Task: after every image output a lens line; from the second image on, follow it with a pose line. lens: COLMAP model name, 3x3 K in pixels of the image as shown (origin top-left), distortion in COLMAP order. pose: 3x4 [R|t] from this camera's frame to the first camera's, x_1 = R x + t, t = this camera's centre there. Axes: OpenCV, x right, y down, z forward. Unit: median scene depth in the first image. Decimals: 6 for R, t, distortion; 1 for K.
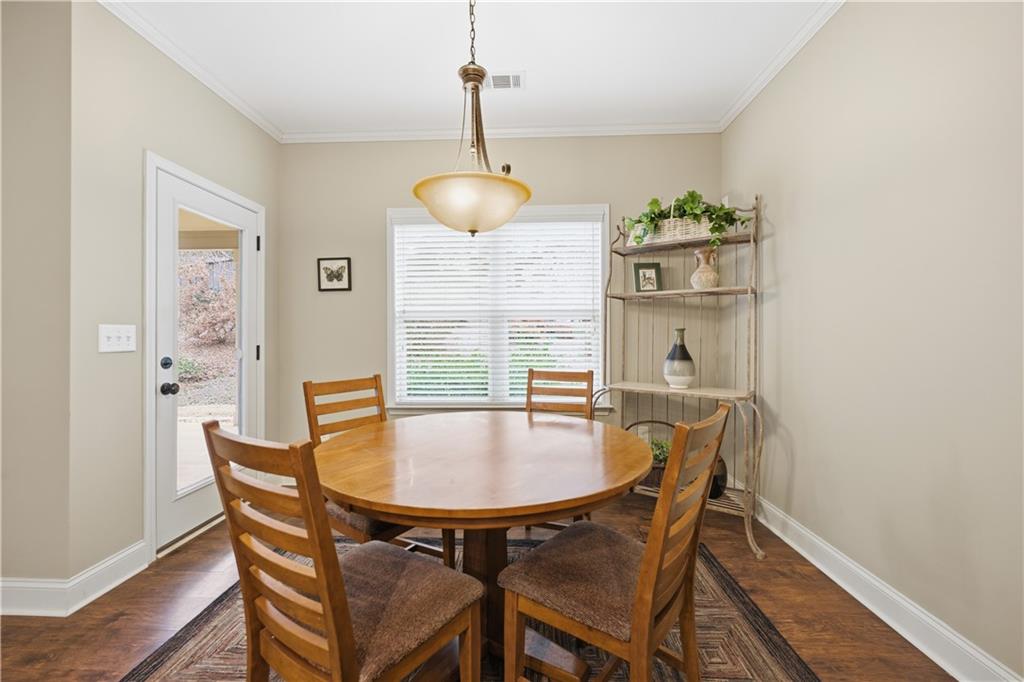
lens RADIAL K [[421.0, 0, 511.0], [0, 421.0, 341.6], [0, 0, 1]] dist [0.001108, 0.000035]
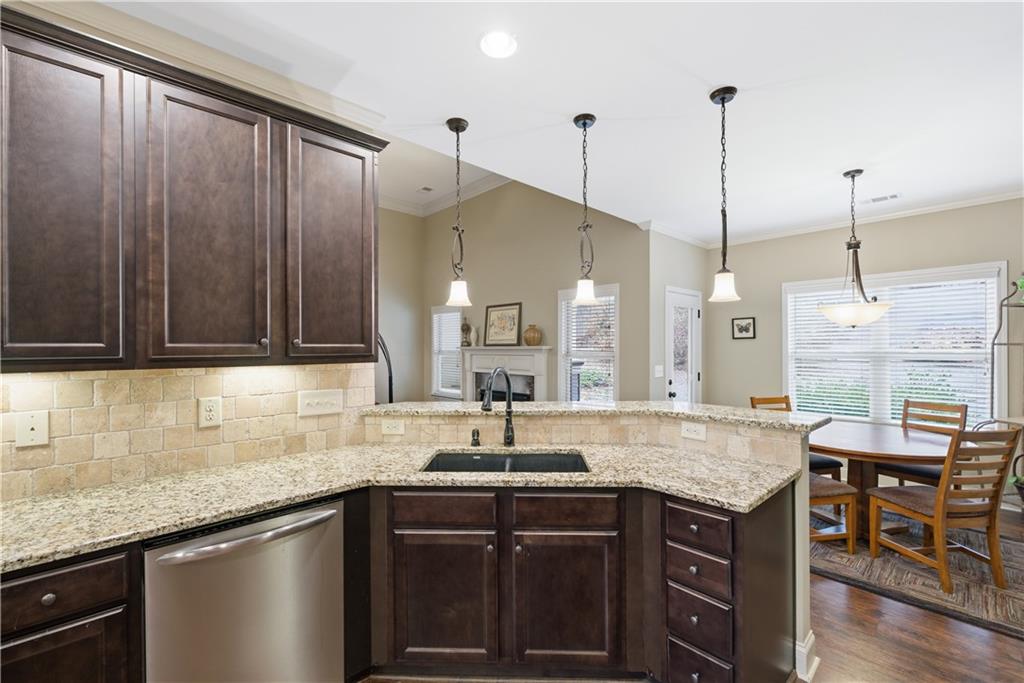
lens RADIAL K [[430.4, 0, 517.4], [0, 430.4, 346.1], [0, 0, 1]] dist [0.001538, 0.000199]
pose [[0.723499, -0.000066, -0.690326, 0.089116], [-0.010465, 0.999884, -0.011062, -0.074531], [0.690246, 0.015228, 0.723414, -0.832643]]
